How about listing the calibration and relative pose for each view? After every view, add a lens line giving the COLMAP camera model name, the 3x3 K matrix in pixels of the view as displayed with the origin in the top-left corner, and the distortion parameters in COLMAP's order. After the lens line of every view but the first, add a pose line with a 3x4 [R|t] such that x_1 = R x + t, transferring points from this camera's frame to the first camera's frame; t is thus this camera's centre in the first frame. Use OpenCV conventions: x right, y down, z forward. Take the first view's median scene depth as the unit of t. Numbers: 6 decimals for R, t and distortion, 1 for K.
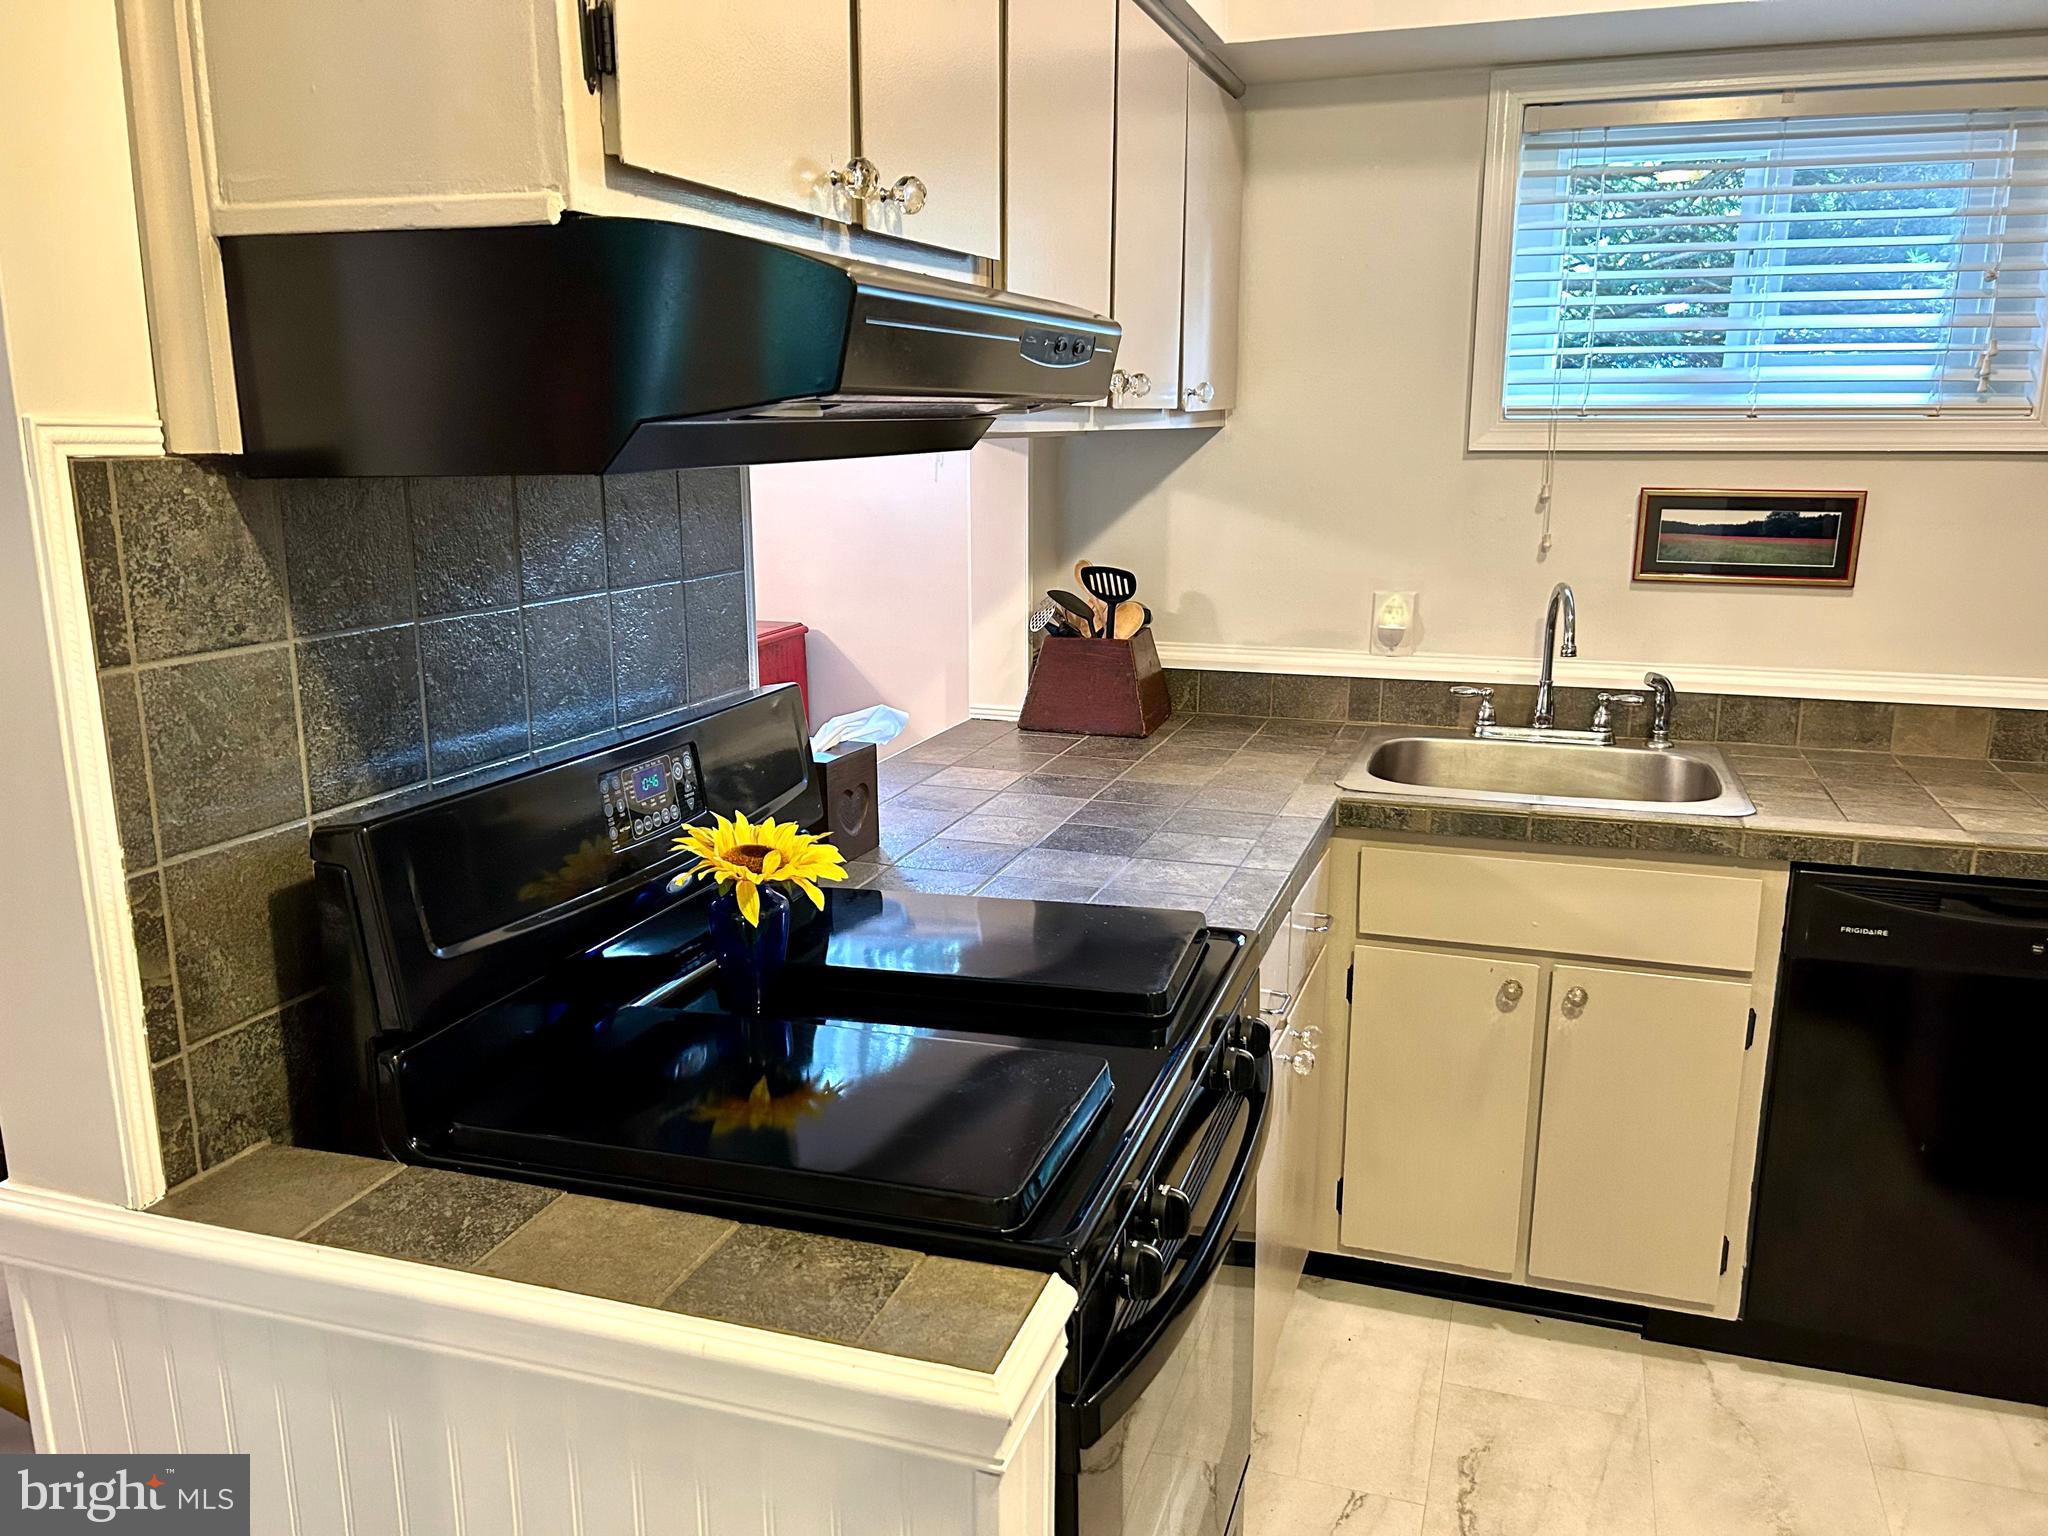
lens RADIAL K [[1533.4, 0, 1032.8], [0, 1533.4, 782.9], [0, 0, 1]] dist [0.050364, -0.057943]
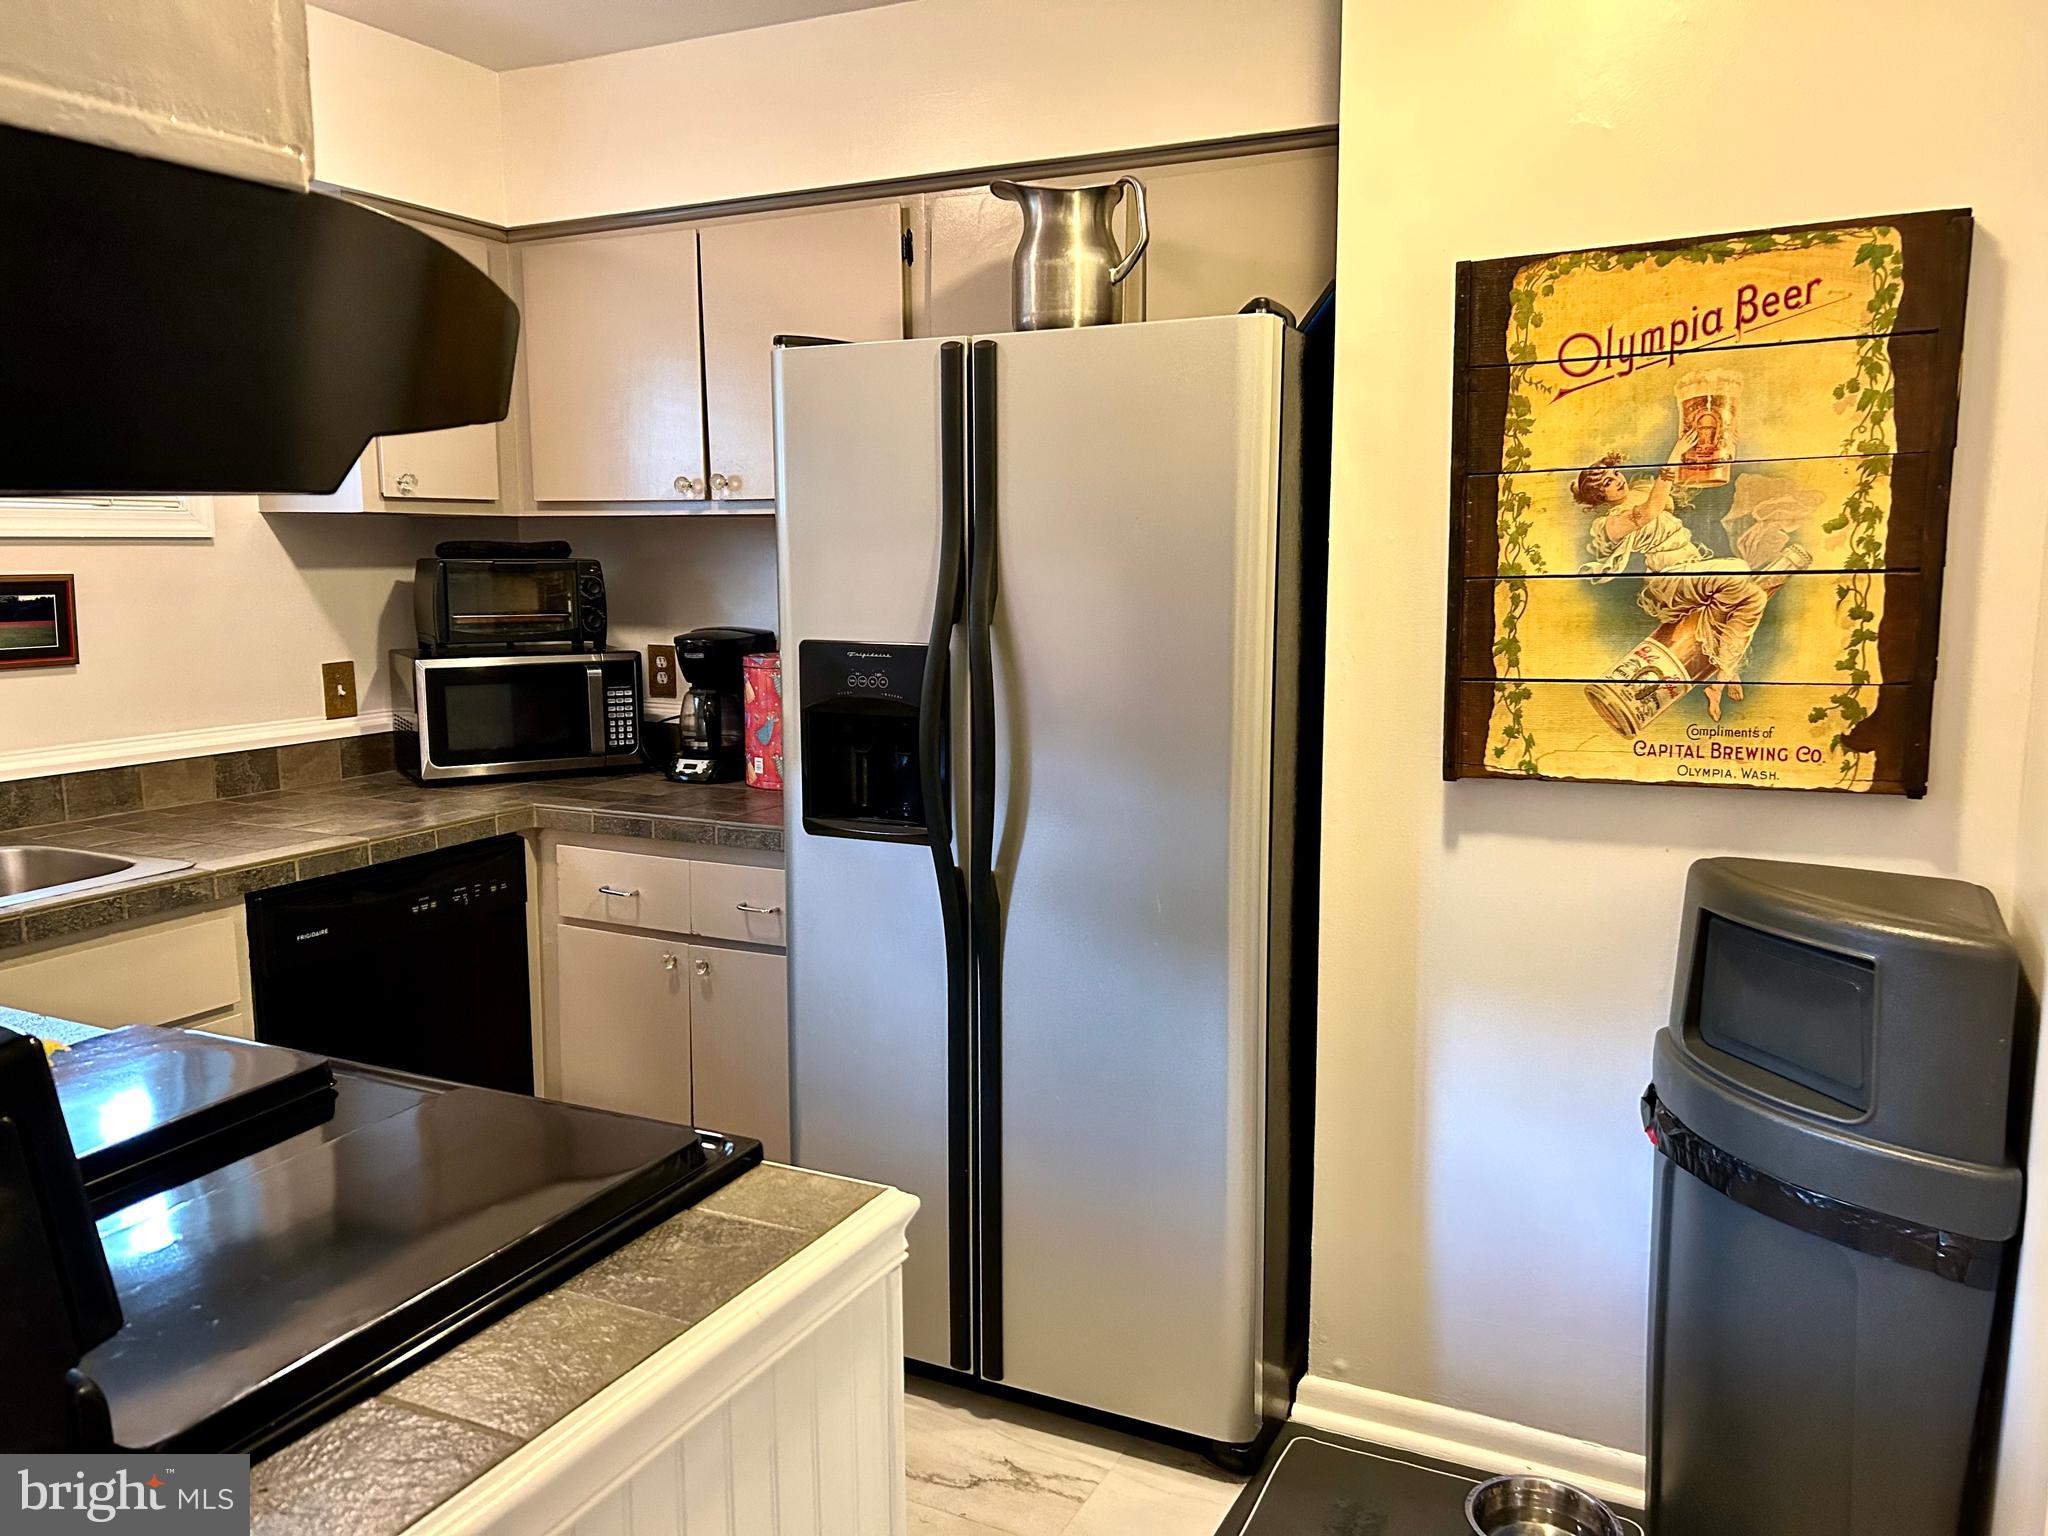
lens RADIAL K [[1533.4, 0, 1032.0], [0, 1533.4, 786.1], [0, 0, 1]] dist [0.050364, -0.057943]
pose [[0.137350, -0.153189, 0.978605, -0.474339], [0.226336, 0.966684, 0.119556, -0.027252], [-0.964317, 0.205072, 0.167446, 0.232033]]
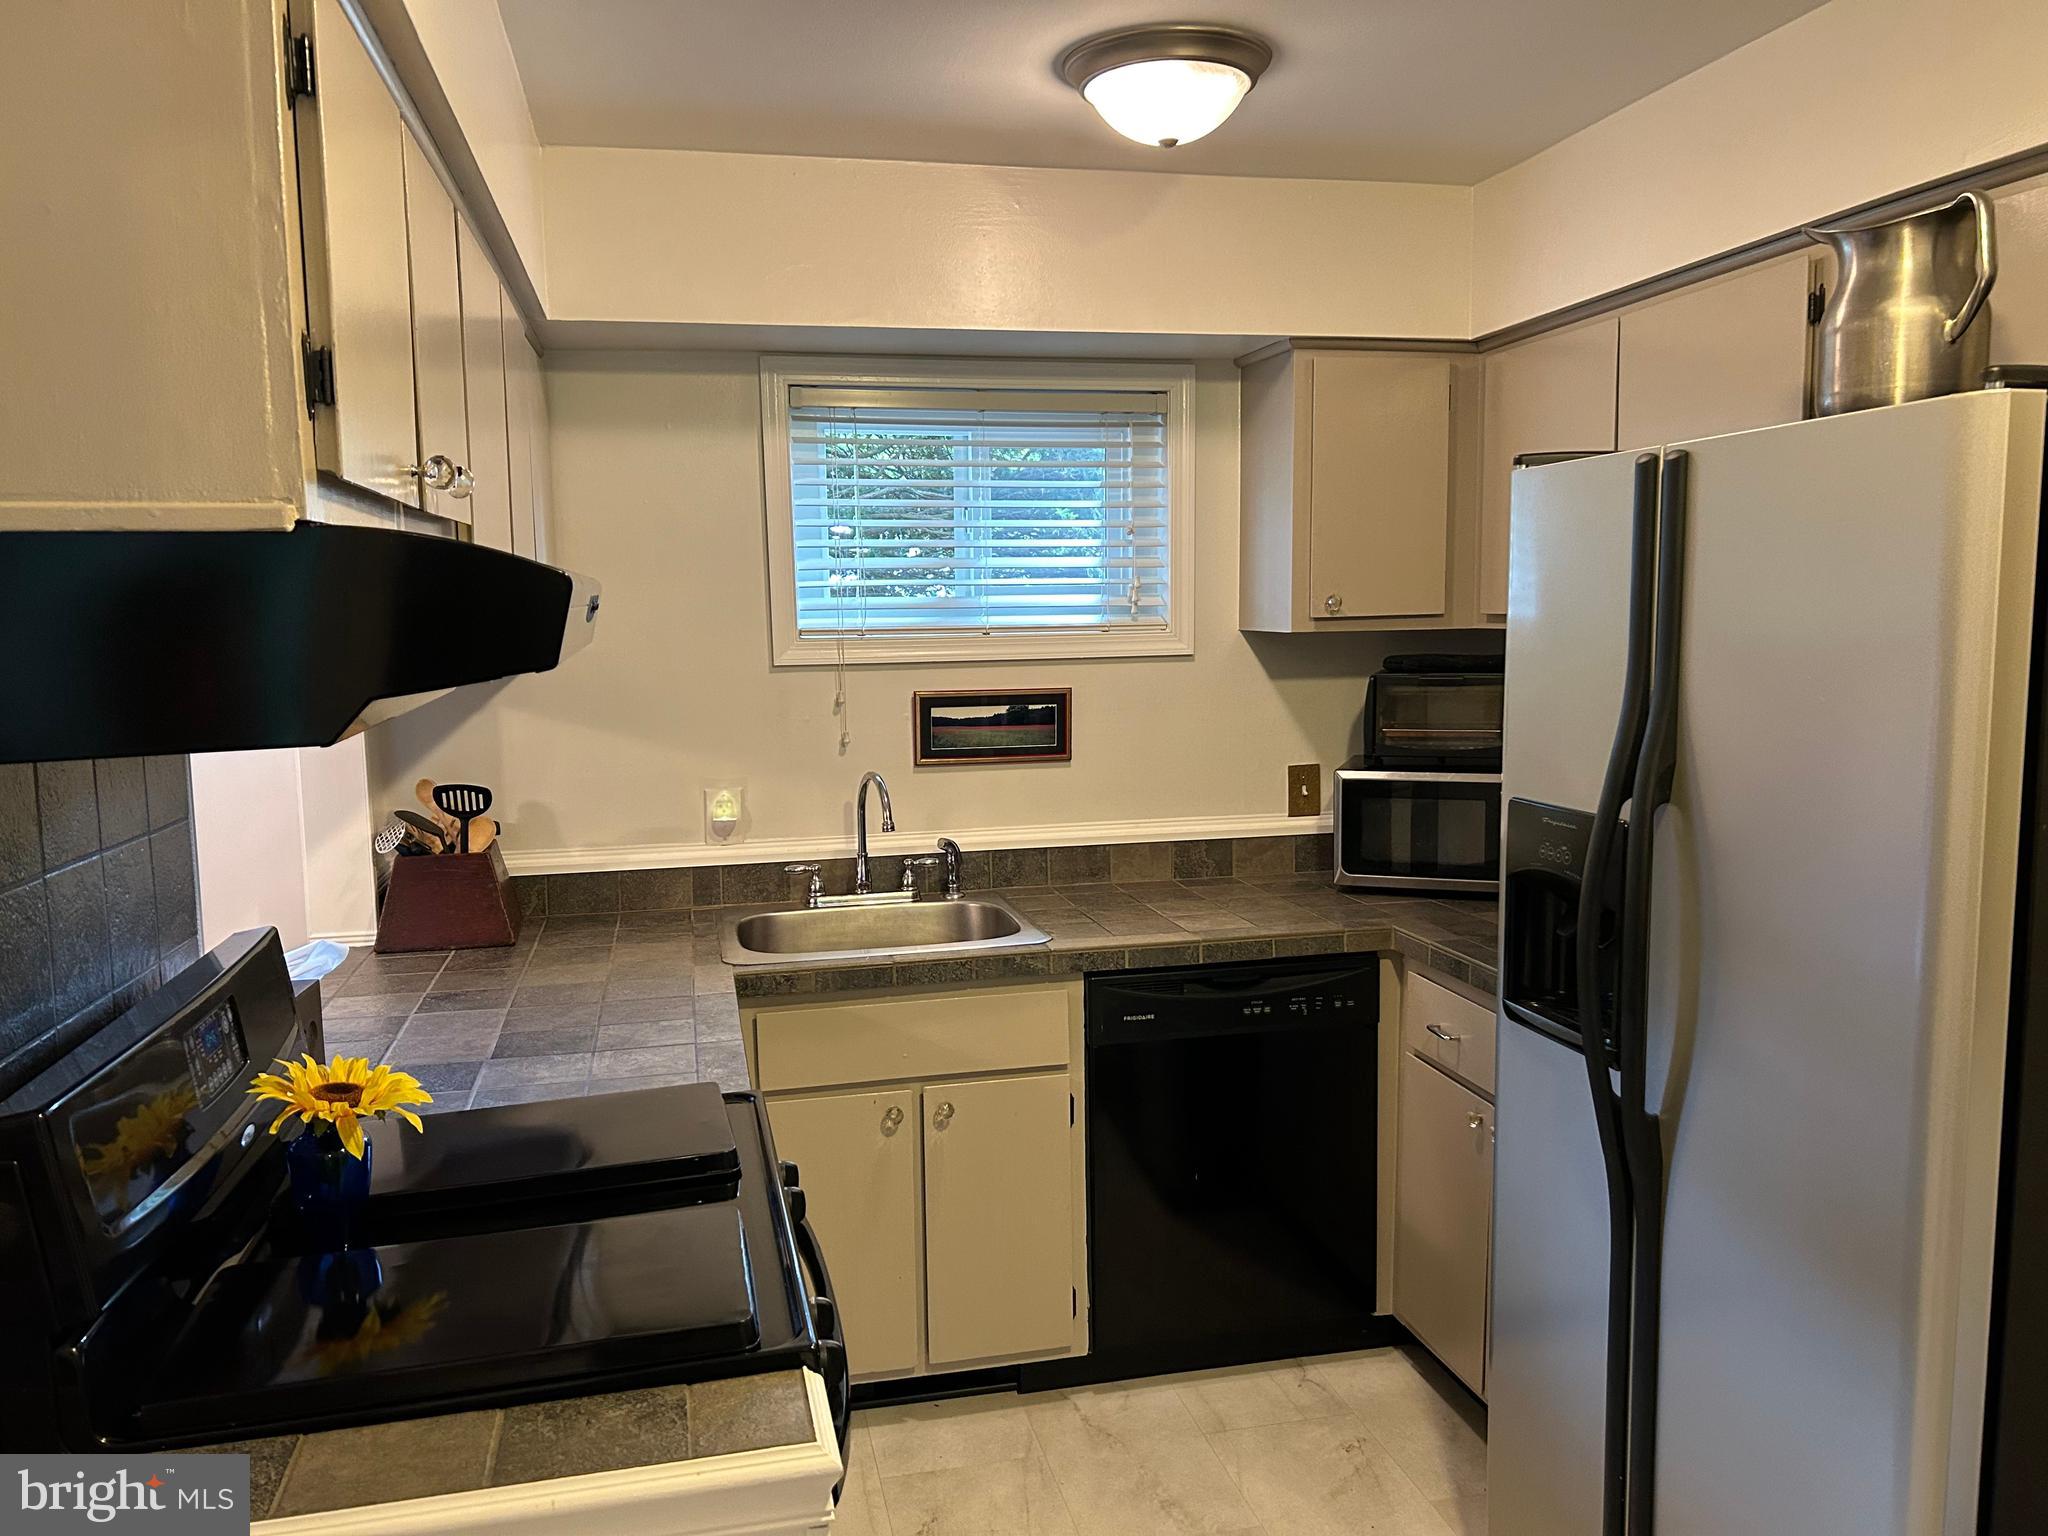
lens RADIAL K [[1533.4, 0, 1024.5], [0, 1533.4, 770.7], [0, 0, 1]] dist [0.050364, -0.057943]
pose [[0.853473, -0.069215, 0.516519, -0.189360], [0.134908, 0.986698, -0.090697, -0.005826], [-0.503371, 0.147091, 0.851459, -0.087683]]
